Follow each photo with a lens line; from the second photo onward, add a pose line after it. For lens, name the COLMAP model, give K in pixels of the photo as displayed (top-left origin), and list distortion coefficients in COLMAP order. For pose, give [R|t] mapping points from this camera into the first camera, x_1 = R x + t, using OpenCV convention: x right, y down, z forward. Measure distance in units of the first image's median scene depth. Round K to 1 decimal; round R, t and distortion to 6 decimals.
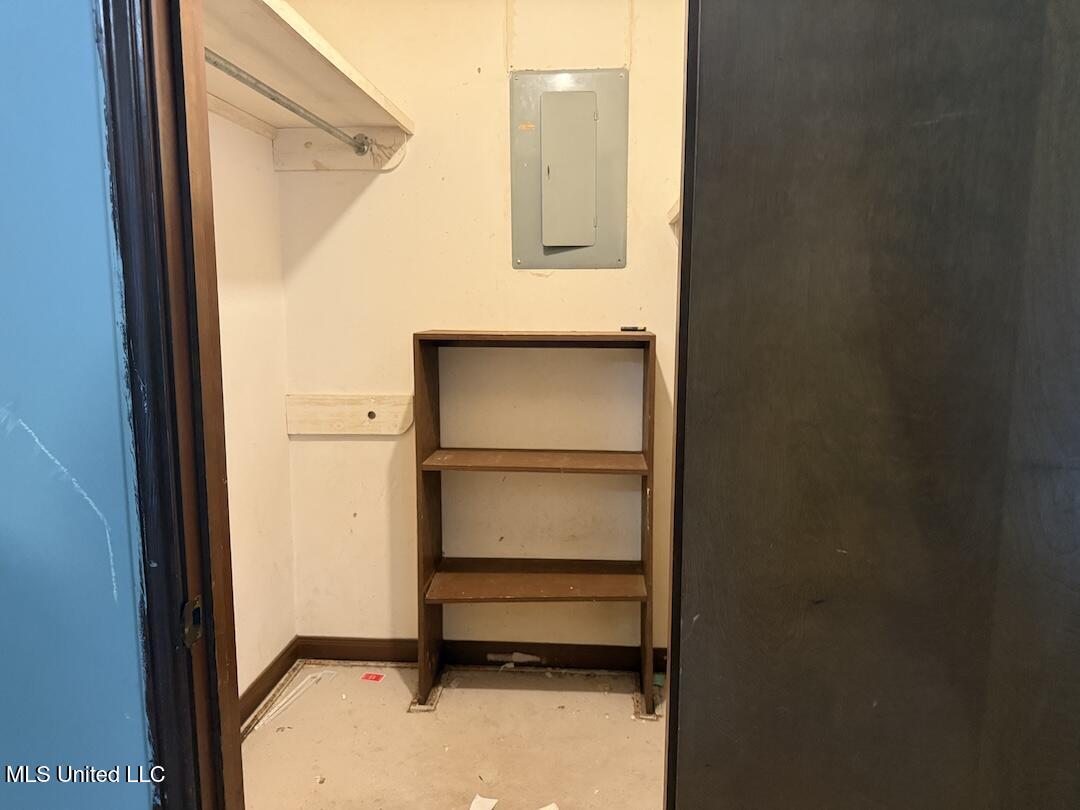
lens RADIAL K [[758.8, 0, 537.3], [0, 758.8, 402.4], [0, 0, 1]] dist [0.080497, -0.112384]
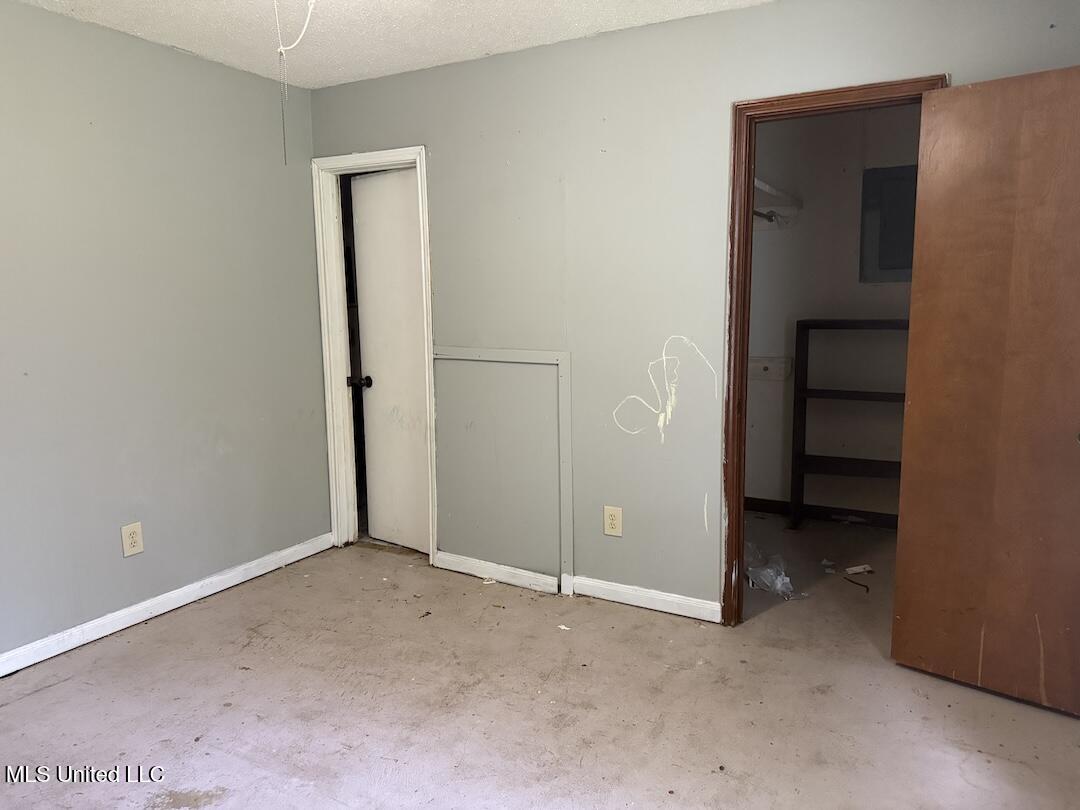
lens RADIAL K [[758.8, 0, 537.3], [0, 758.8, 402.4], [0, 0, 1]] dist [0.080497, -0.112384]
pose [[0.908018, 0.044003, -0.416614, 0.039160], [-0.042062, 0.999019, 0.013843, 0.092075], [0.416814, 0.004954, 0.908978, -0.804645]]
